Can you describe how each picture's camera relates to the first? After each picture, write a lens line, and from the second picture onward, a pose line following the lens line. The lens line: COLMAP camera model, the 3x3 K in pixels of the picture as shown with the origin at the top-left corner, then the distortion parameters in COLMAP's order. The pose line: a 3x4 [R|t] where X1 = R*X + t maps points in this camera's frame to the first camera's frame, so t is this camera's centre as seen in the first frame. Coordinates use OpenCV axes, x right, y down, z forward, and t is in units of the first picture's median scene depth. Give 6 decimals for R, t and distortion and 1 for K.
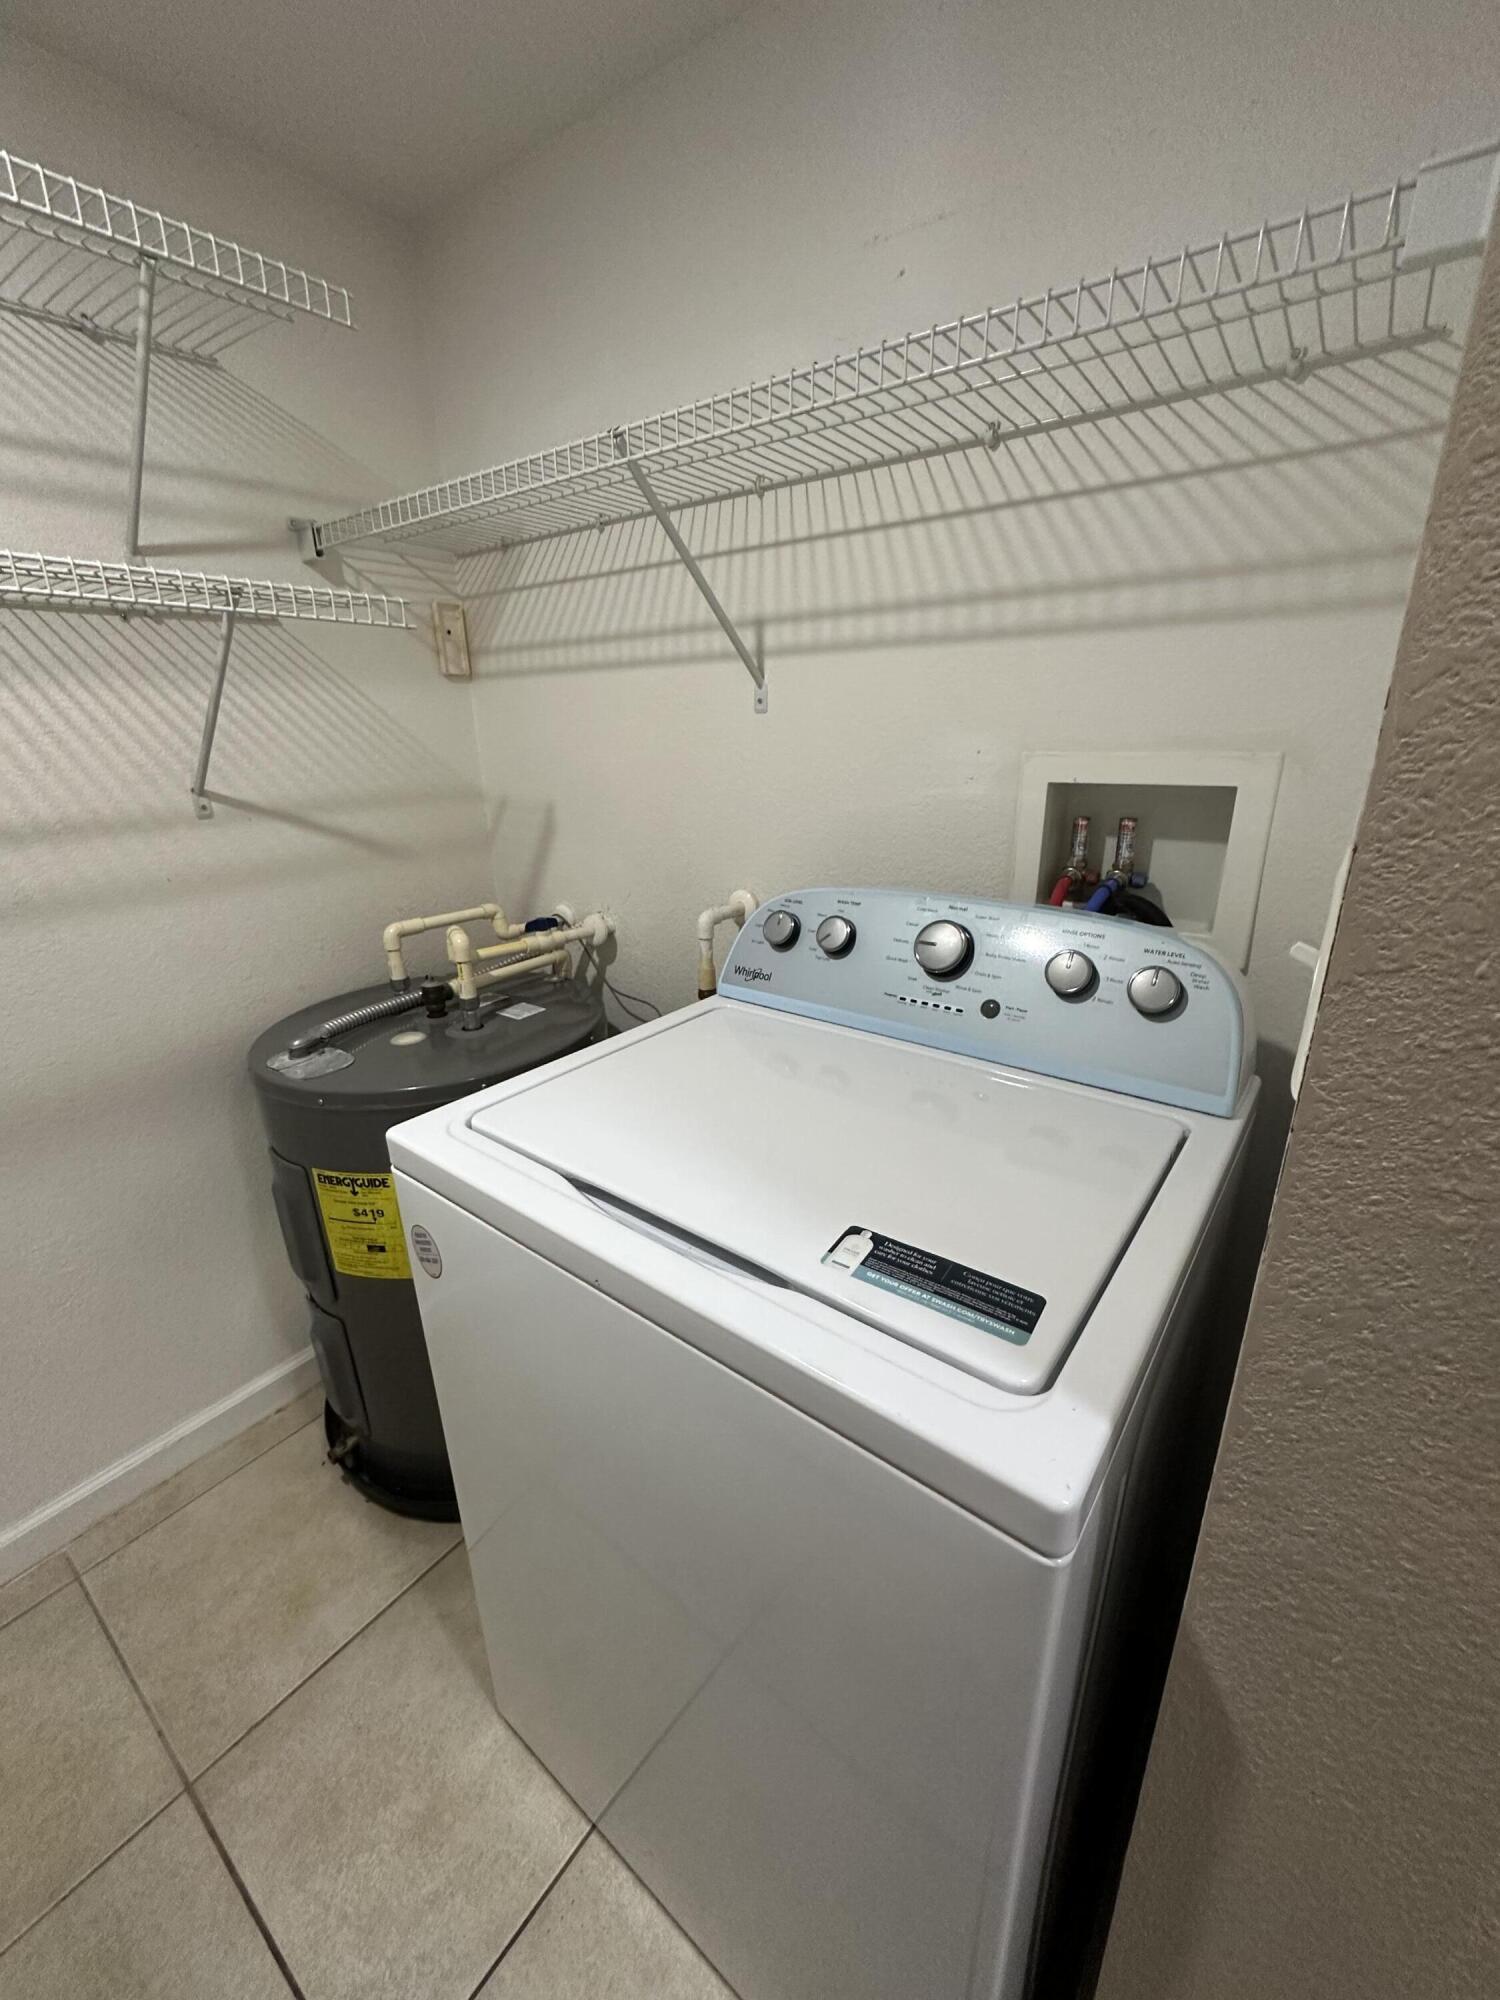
lens RADIAL K [[797.8, 0, 750.5], [0, 797.8, 1001.0], [0, 0, 1]] dist [-0.007511, 0.002053]
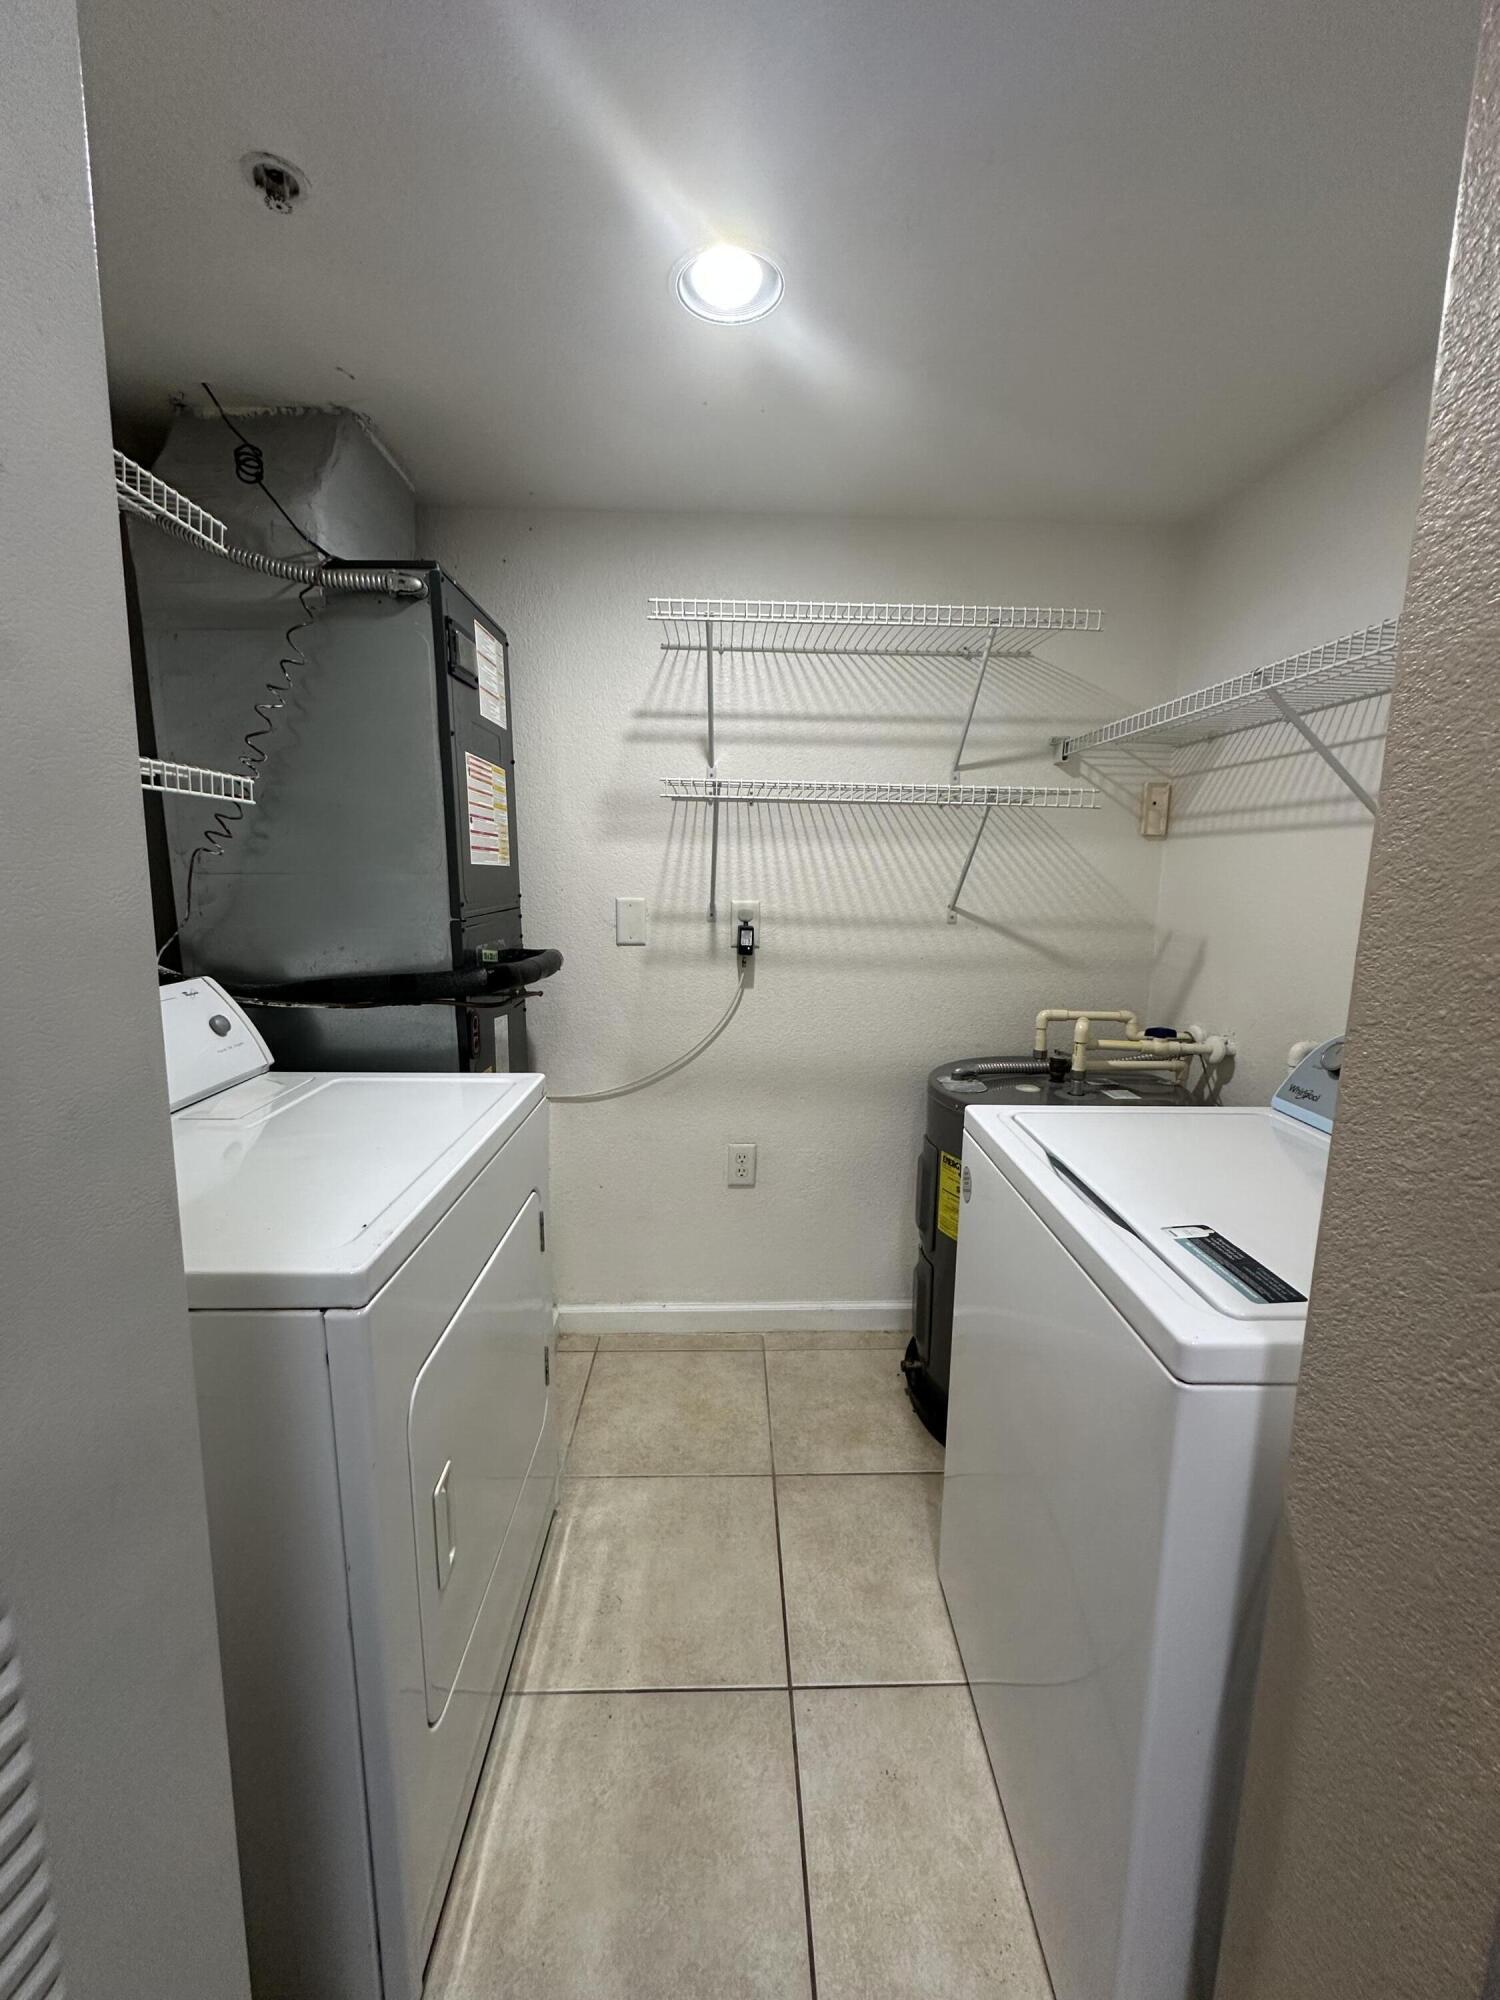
lens RADIAL K [[797.8, 0, 750.5], [0, 797.8, 1001.0], [0, 0, 1]] dist [-0.007511, 0.002053]
pose [[0.622598, 0.155007, -0.767036, 0.293483], [-0.282143, 0.958724, -0.035269, 0.082453], [0.729909, 0.238373, 0.640634, -0.258711]]
